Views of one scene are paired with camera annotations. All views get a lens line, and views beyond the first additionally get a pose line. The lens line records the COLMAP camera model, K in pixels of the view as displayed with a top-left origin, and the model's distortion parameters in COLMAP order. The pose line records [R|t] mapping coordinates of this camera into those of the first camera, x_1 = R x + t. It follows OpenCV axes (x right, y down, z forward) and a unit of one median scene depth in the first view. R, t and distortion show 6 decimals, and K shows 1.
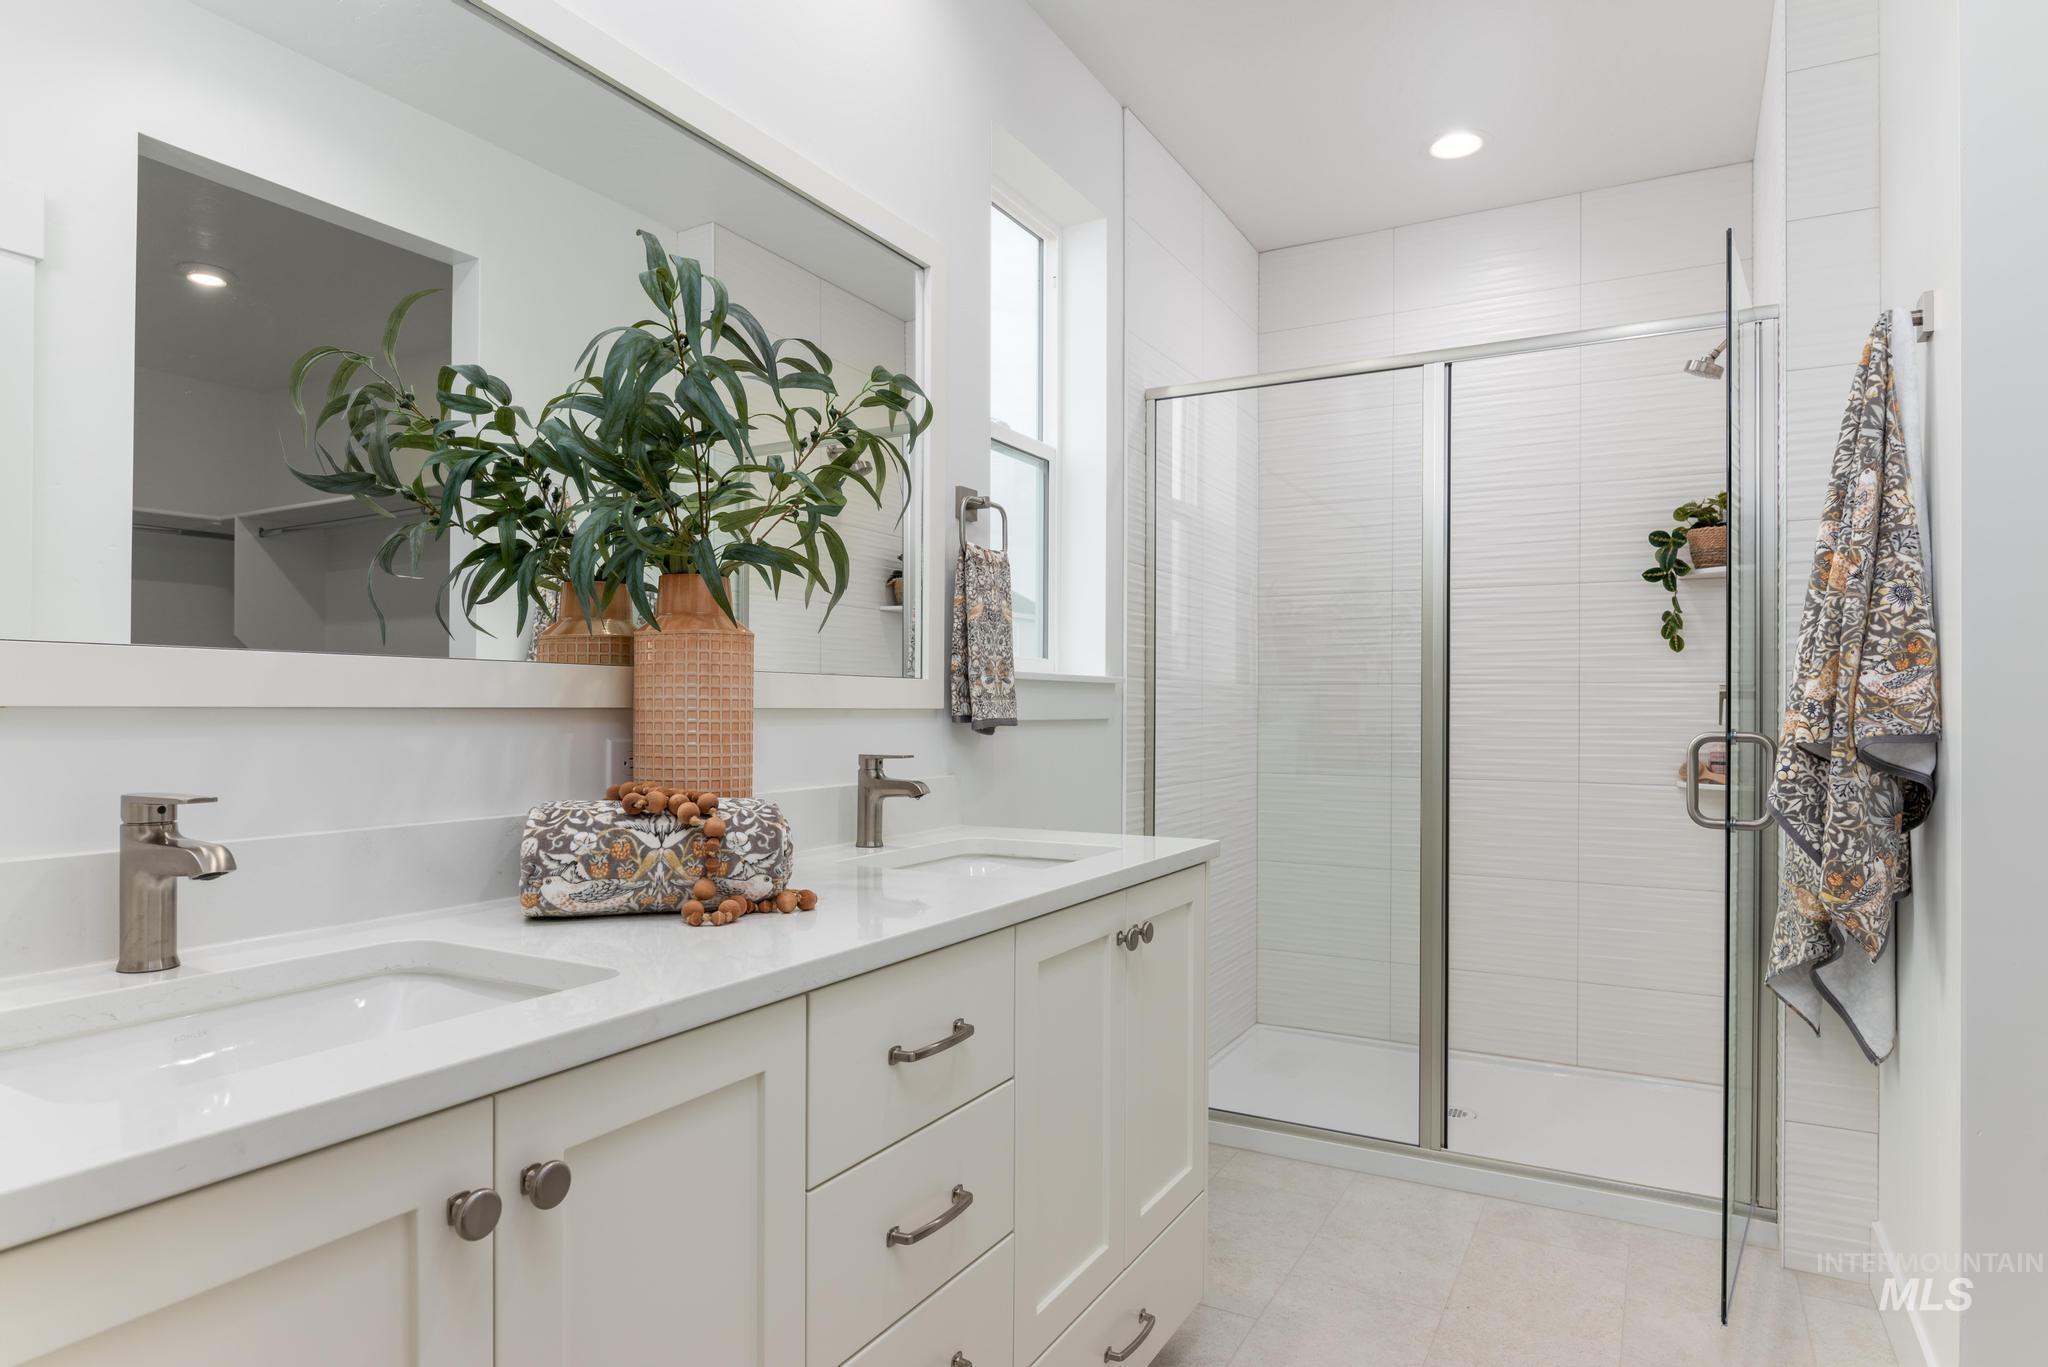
lens RADIAL K [[1207.5, 0, 1022.3], [0, 1207.5, 688.7], [0, 0, 1]] dist [-0.000011, 0.000006]
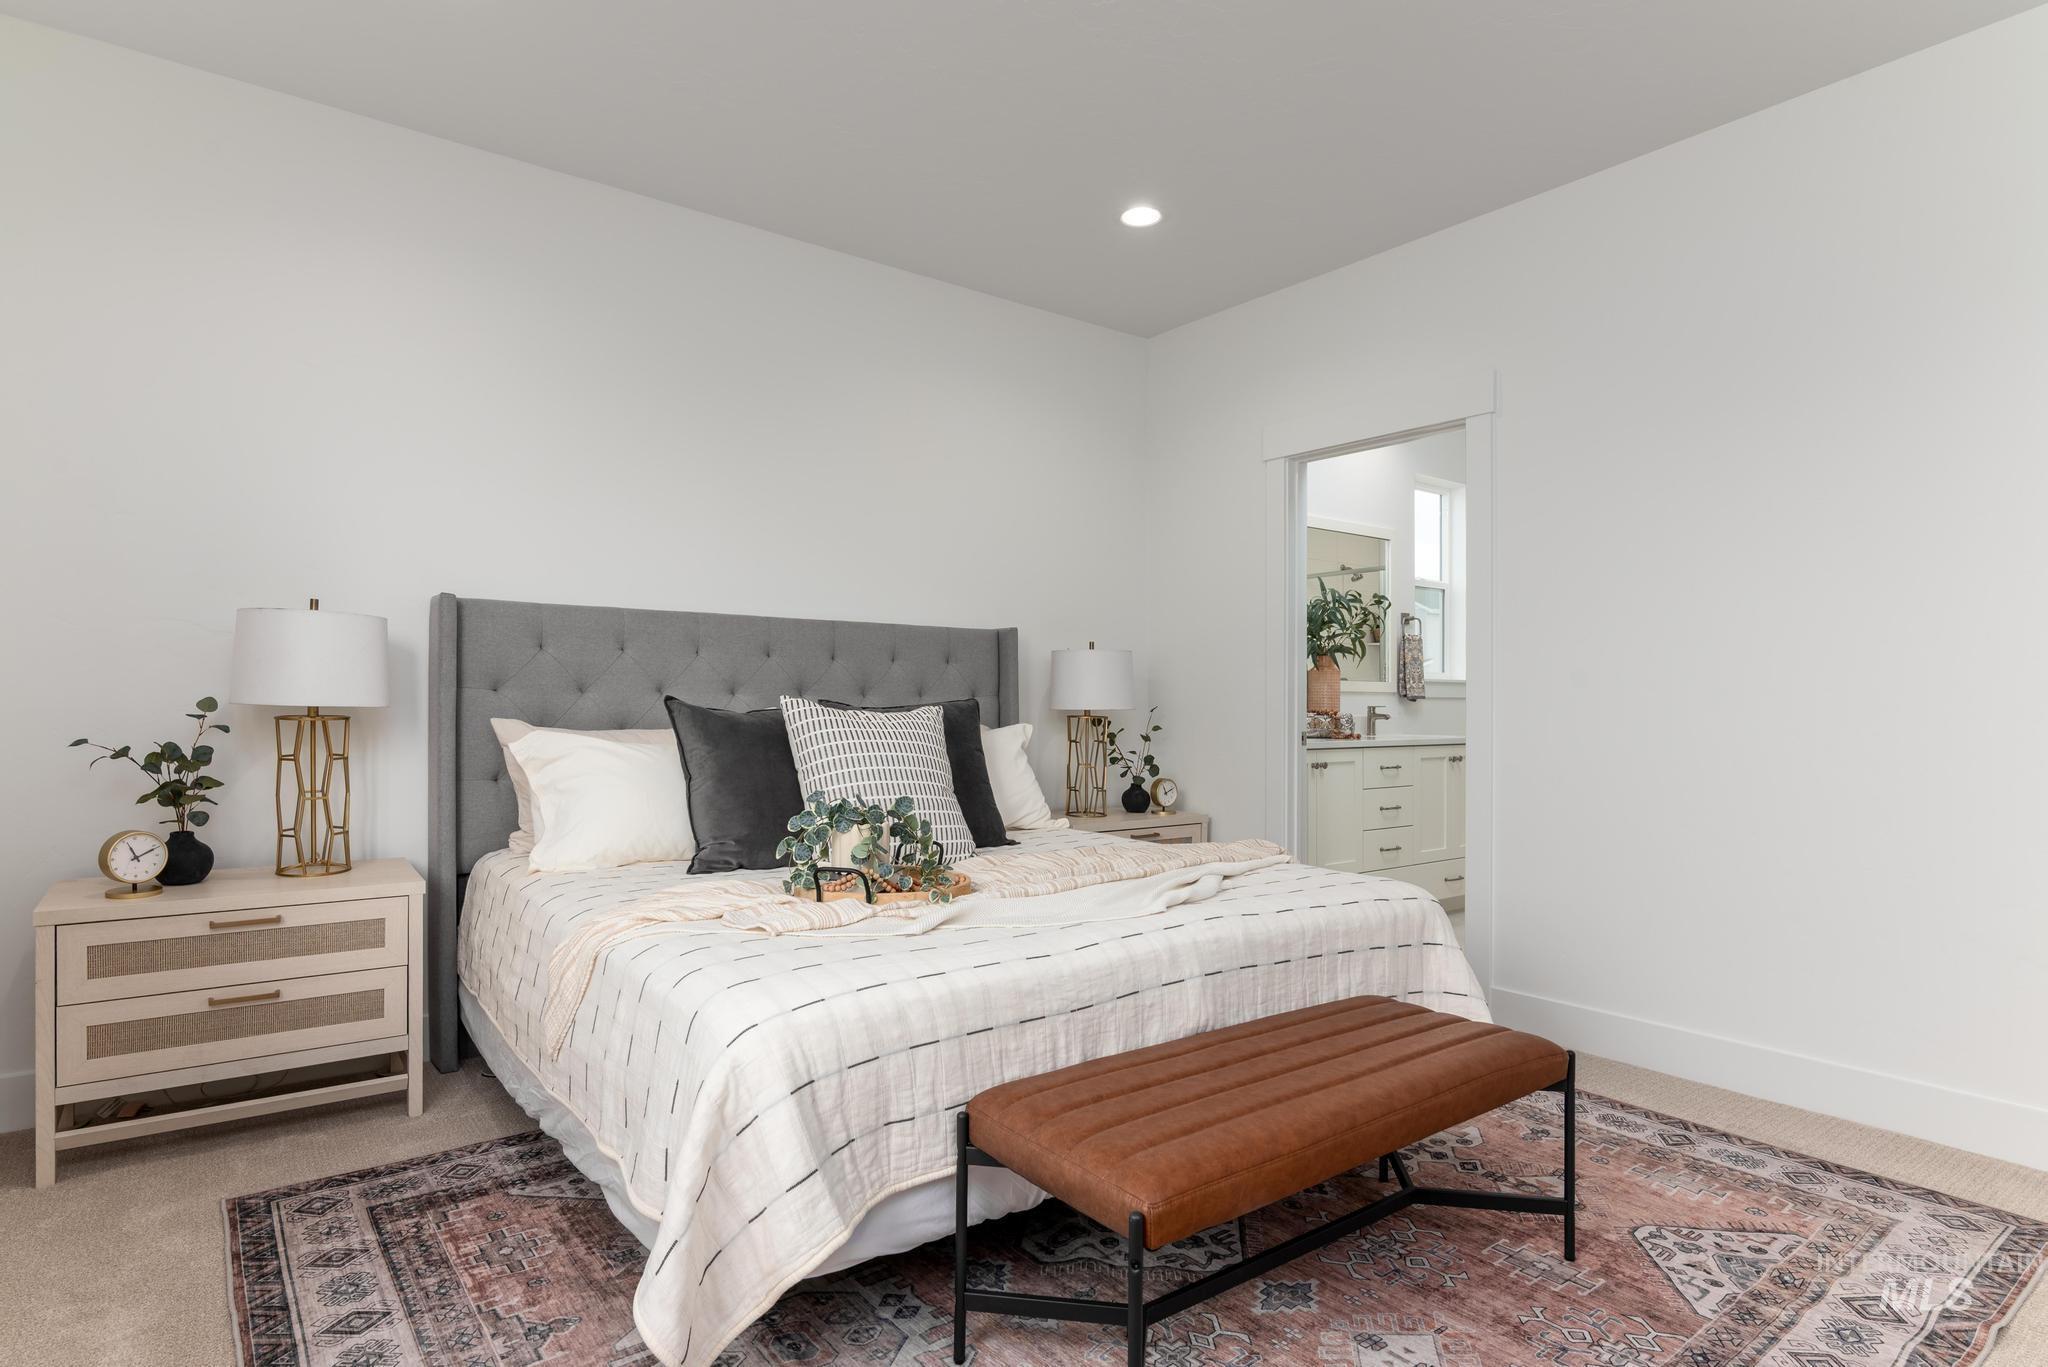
lens RADIAL K [[1101.7, 0, 1018.0], [0, 1101.7, 686.7], [0, 0, 1]] dist [0.001538, 0.000007]
pose [[0.916743, -0.003416, -0.399463, 0.178978], [0.003566, 0.999994, -0.000367, 0.001372], [0.399462, -0.001088, 0.916749, -2.017289]]
